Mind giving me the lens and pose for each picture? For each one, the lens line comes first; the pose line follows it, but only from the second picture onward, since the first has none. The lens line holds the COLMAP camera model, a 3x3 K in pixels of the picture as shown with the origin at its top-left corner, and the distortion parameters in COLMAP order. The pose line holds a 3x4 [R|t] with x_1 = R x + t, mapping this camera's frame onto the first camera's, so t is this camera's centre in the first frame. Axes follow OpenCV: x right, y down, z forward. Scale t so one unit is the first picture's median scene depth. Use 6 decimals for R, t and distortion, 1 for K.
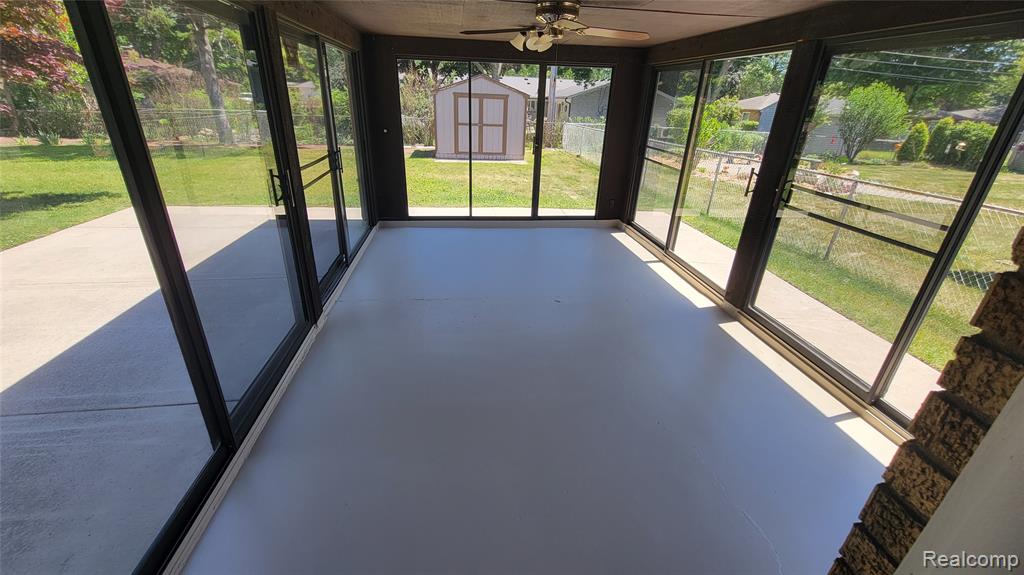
lens RADIAL K [[417.8, 0, 512.3], [0, 417.8, 286.4], [0, 0, 1]] dist [0.000300, -0.002369]
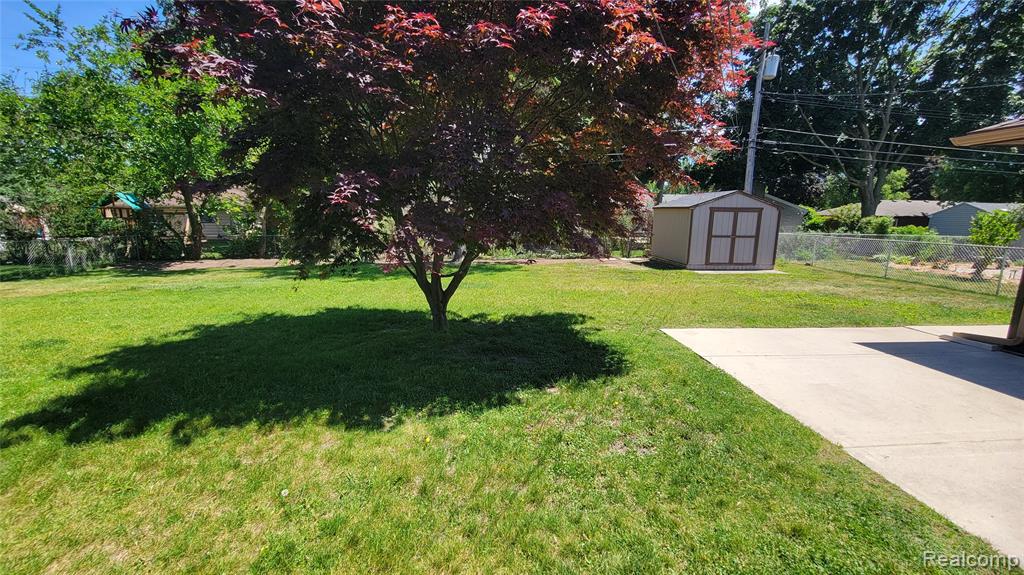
lens RADIAL K [[417.8, 0, 510.6], [0, 417.8, 288.8], [0, 0, 1]] dist [0.000300, -0.002369]
pose [[0.997203, -0.019504, -0.072149, -0.519780], [0.001431, 0.970154, -0.242486, -0.024863], [0.074725, 0.241704, 0.967469, 0.026187]]
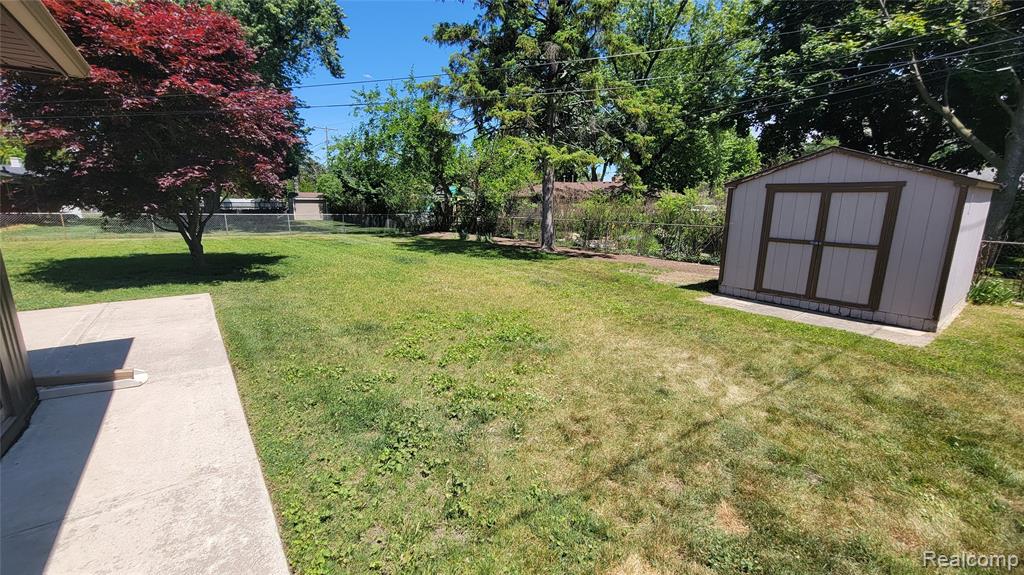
lens RADIAL K [[417.8, 0, 509.5], [0, 417.8, 287.6], [0, 0, 1]] dist [0.000300, -0.002369]
pose [[0.489314, 0.143520, -0.860217, 0.168445], [-0.348647, 0.936308, -0.042105, -0.186938], [0.799385, 0.320515, 0.508186, 0.466971]]
